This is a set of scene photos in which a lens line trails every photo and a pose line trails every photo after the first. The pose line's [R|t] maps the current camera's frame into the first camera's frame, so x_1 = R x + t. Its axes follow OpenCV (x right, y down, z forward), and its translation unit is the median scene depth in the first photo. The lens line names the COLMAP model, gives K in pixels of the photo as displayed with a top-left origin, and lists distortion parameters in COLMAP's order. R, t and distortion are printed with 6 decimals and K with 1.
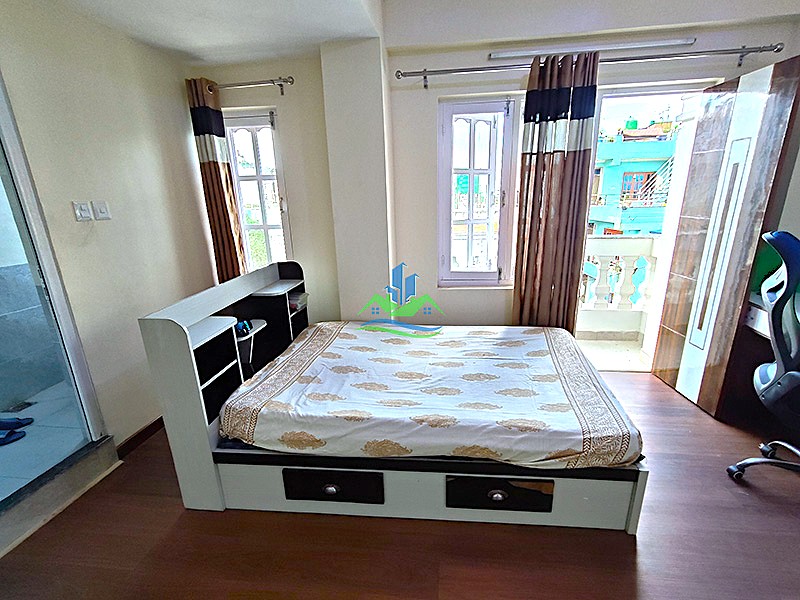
lens RADIAL K [[380.6, 0, 405.2], [0, 380.6, 315.0], [0, 0, 1]] dist [-0.001615, 0.001508]
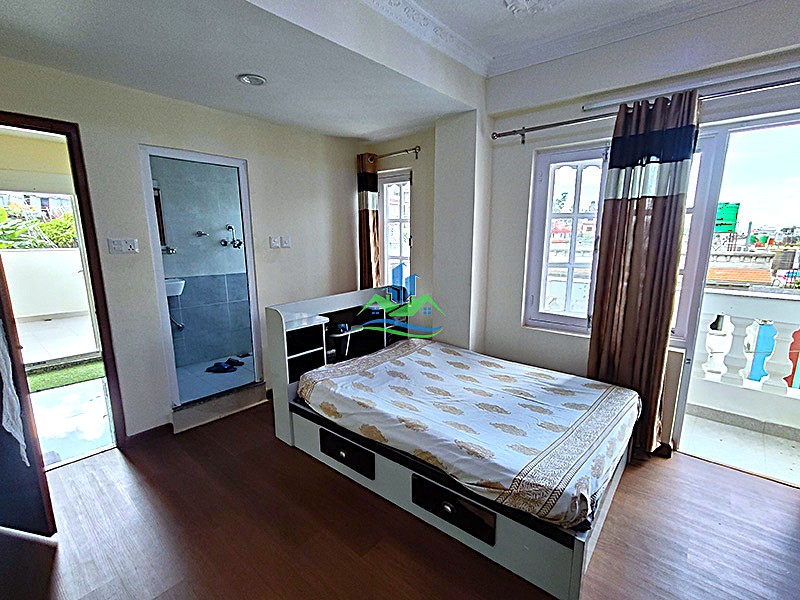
lens RADIAL K [[380.6, 0, 405.2], [0, 380.6, 315.0], [0, 0, 1]] dist [-0.001615, 0.001508]
pose [[0.829276, 0.140635, -0.540854, 0.479104], [-0.185505, 0.982214, -0.029031, -0.015074], [0.527152, 0.124406, 0.840615, -0.047254]]
